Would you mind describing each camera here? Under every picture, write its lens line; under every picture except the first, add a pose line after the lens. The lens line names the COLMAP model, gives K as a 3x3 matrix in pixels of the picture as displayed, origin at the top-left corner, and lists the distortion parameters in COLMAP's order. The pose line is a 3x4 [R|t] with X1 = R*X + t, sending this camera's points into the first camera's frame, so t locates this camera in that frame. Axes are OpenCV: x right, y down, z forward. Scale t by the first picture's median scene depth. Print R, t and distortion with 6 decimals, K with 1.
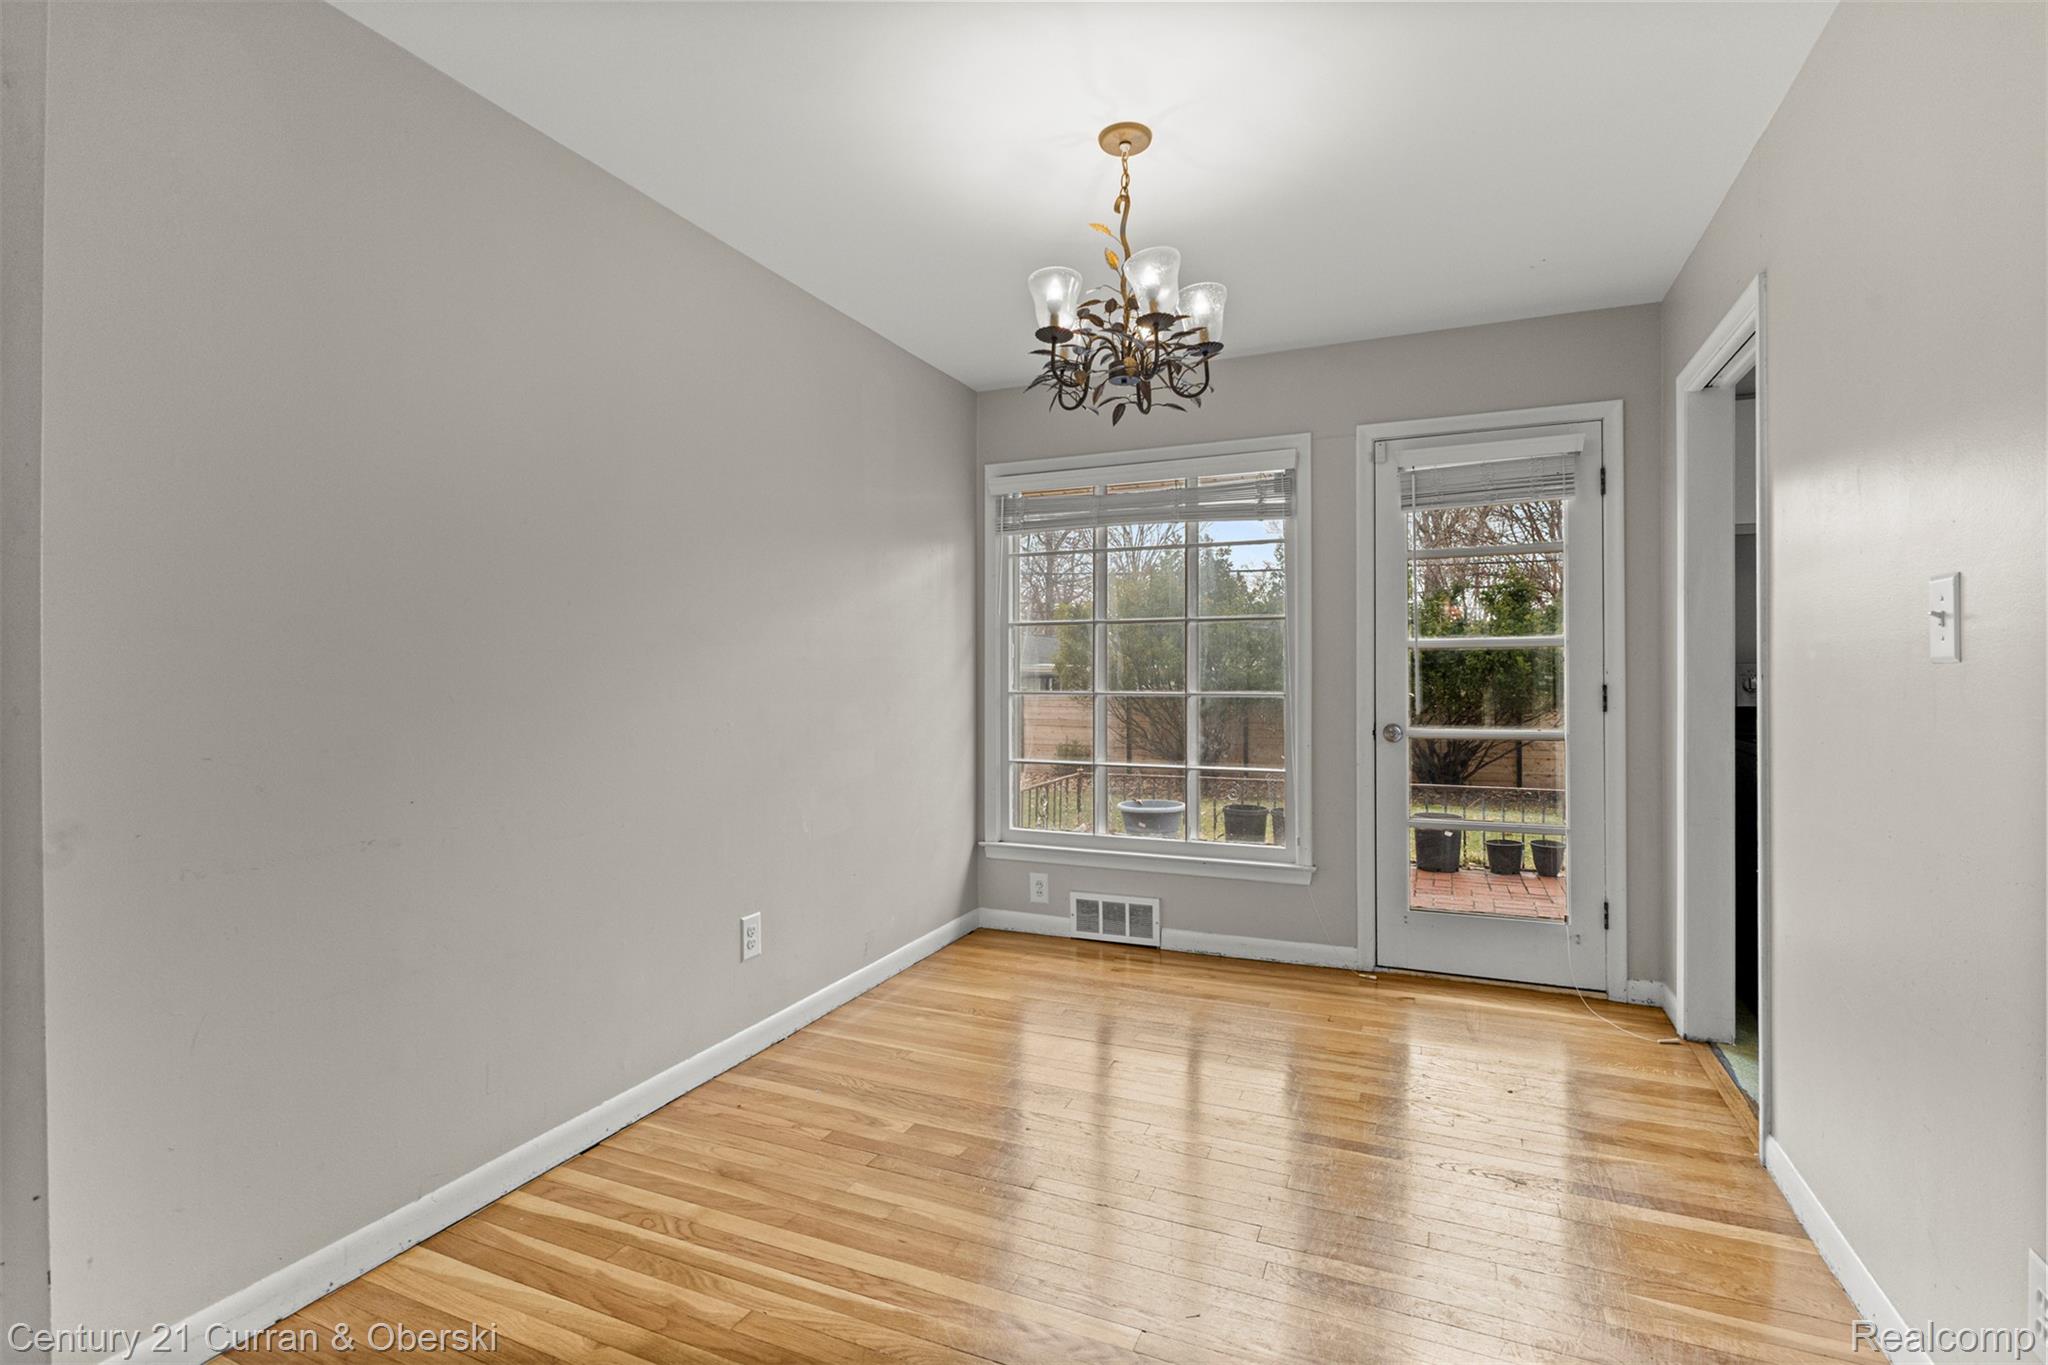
lens RADIAL K [[943.2, 0, 1027.5], [0, 943.2, 675.4], [0, 0, 1]] dist [-0.000960, 0.000479]
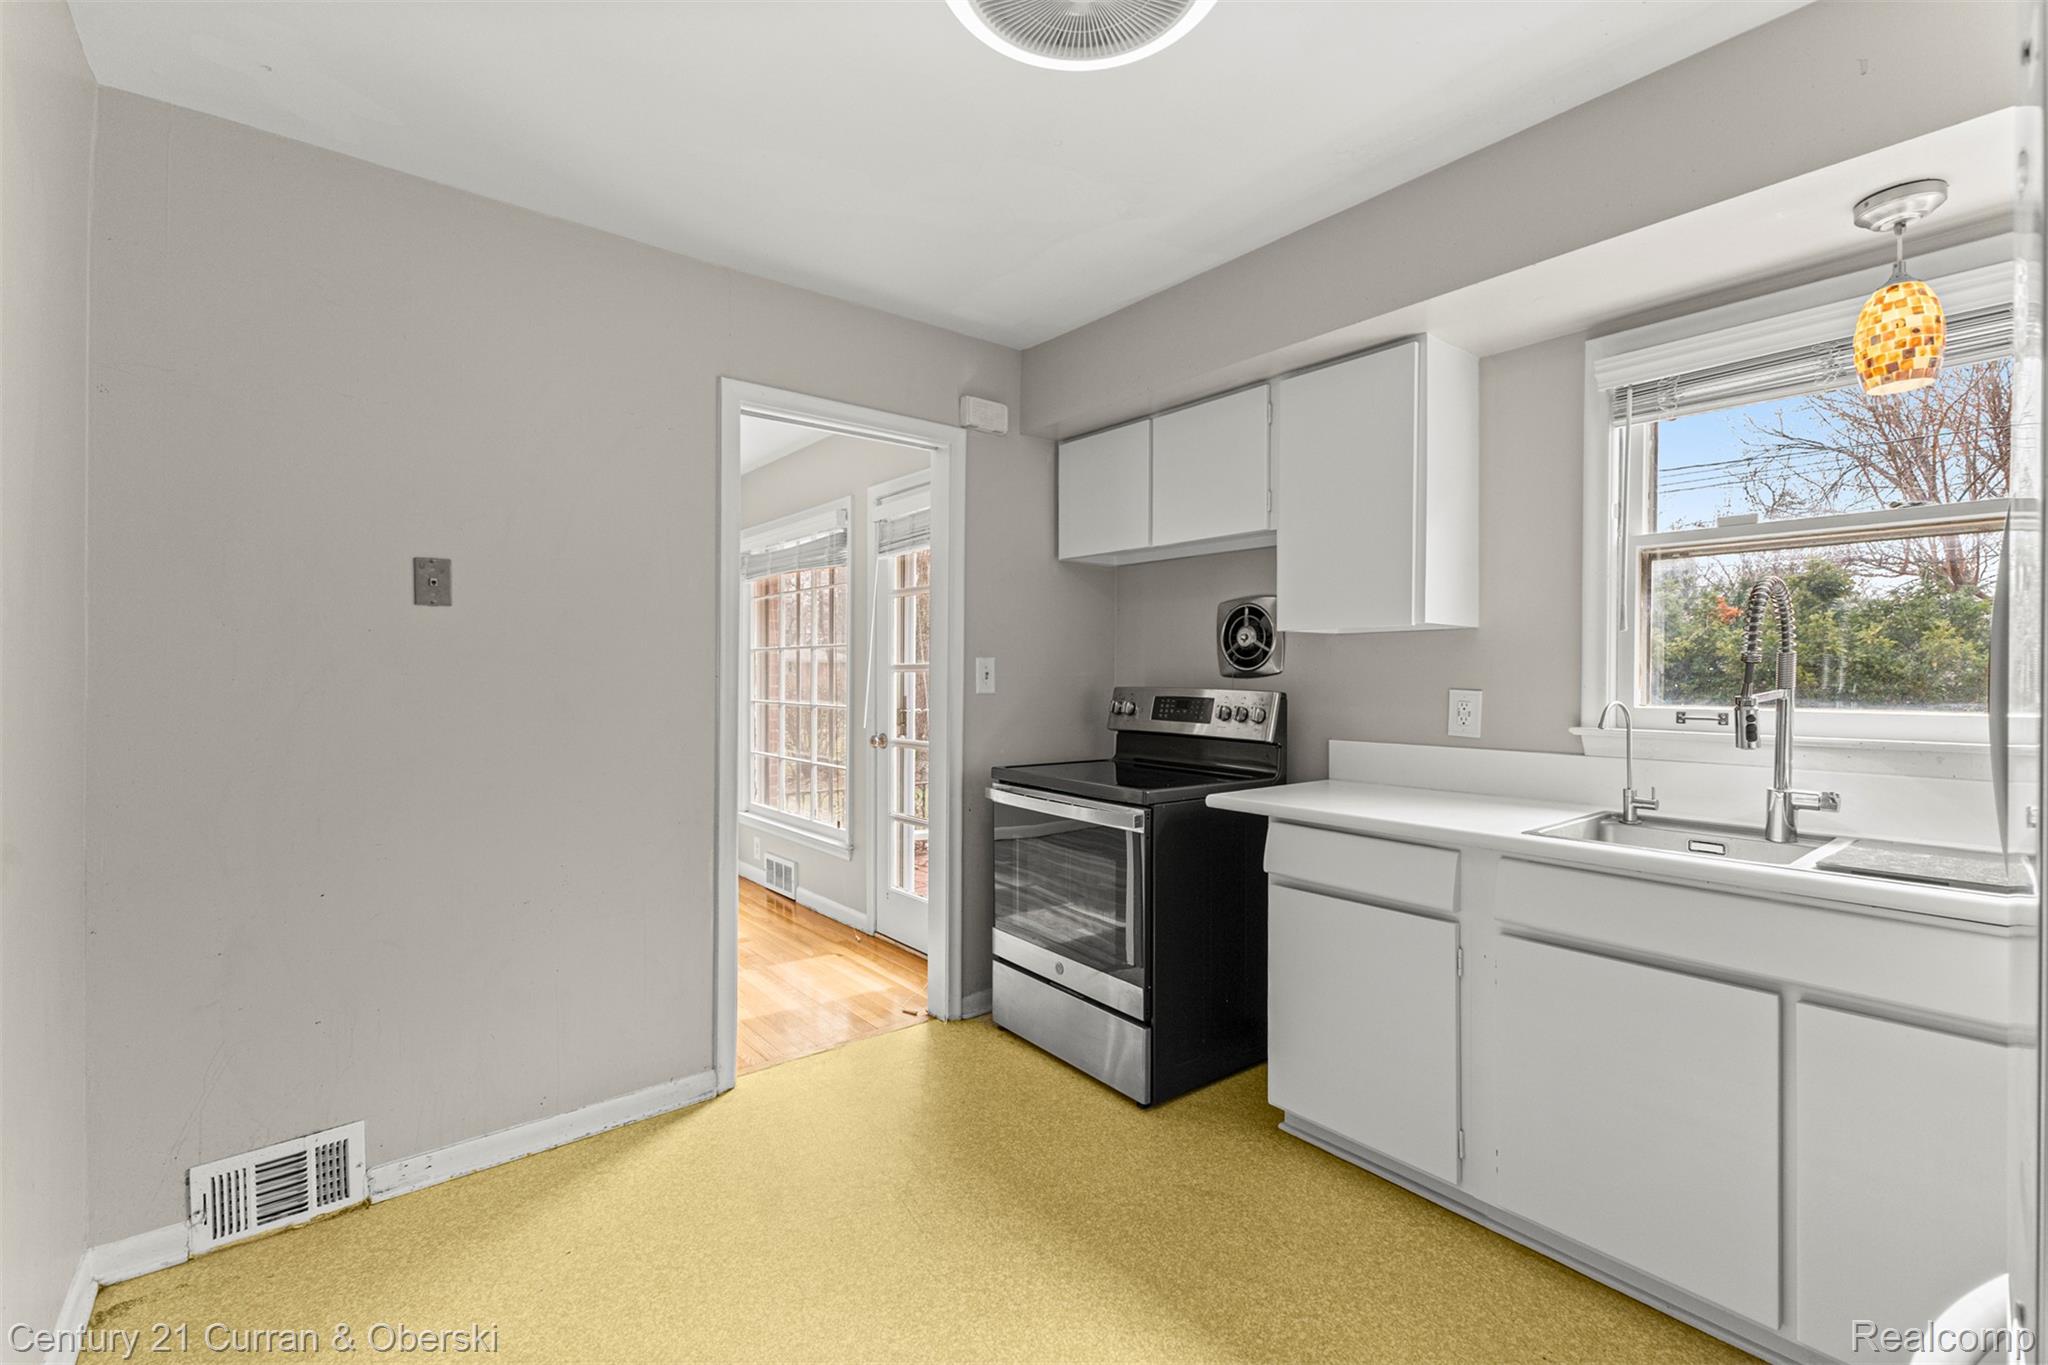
lens RADIAL K [[887.8, 0, 1018.3], [0, 887.8, 682.7], [0, 0, 1]] dist [0.010538, -0.000699]
pose [[0.883812, 0.012047, -0.467687, 1.069775], [-0.008263, 0.999914, 0.010141, -0.026005], [0.467769, -0.005098, 0.883836, 0.076897]]
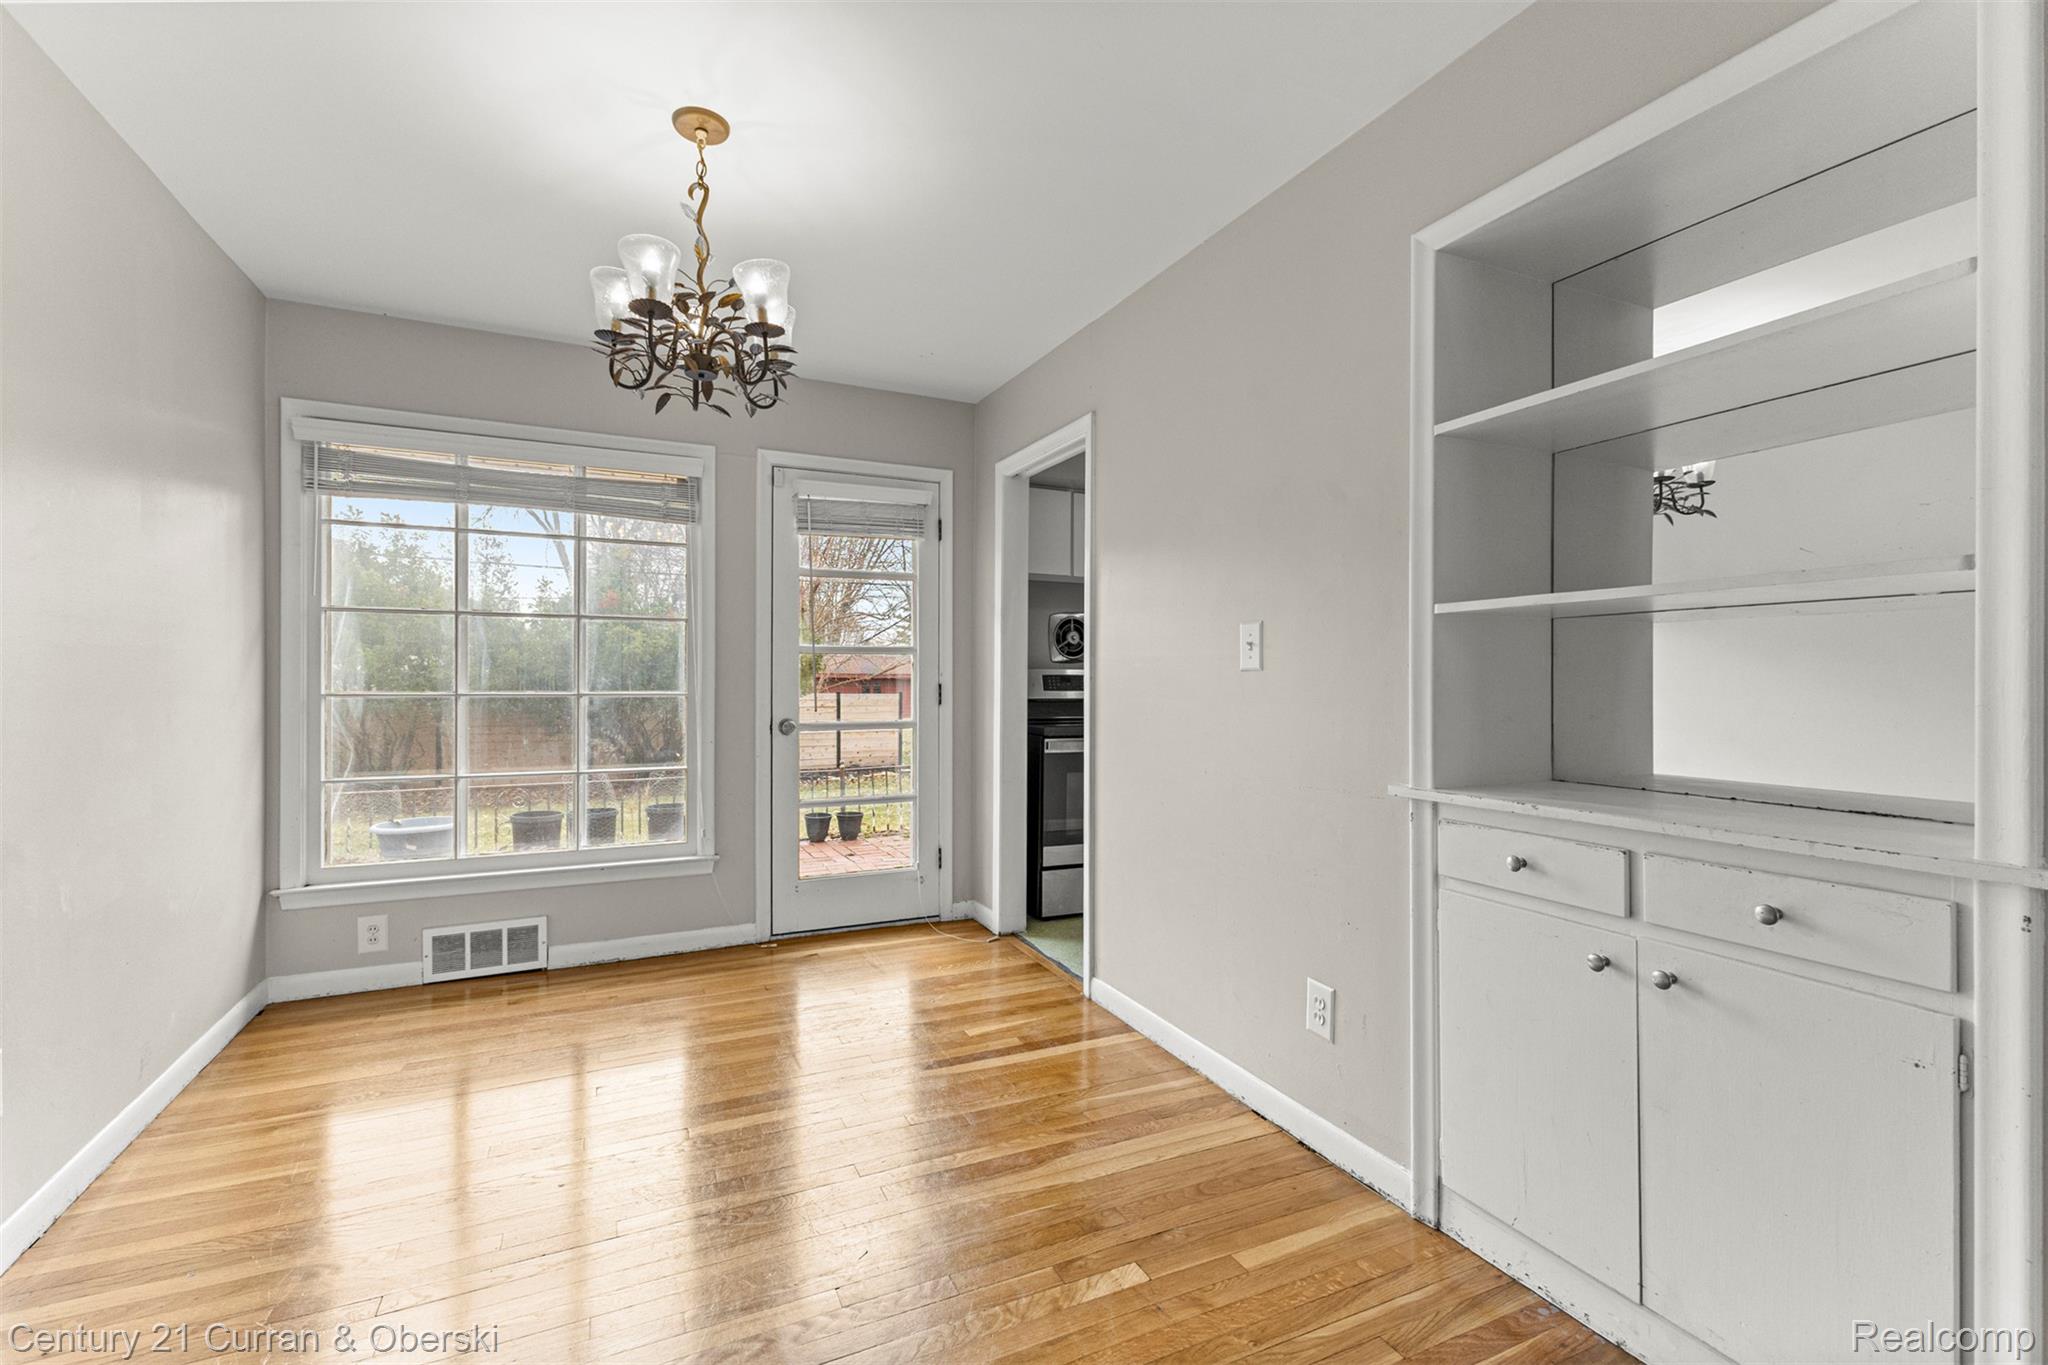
lens RADIAL K [[887.8, 0, 1019.2], [0, 887.8, 685.1], [0, 0, 1]] dist [0.010538, -0.000699]
pose [[0.664541, -0.002127, 0.747249, -0.224643], [-0.005518, 0.999955, 0.007753, 0.001079], [-0.747231, -0.009276, 0.664499, 0.081354]]
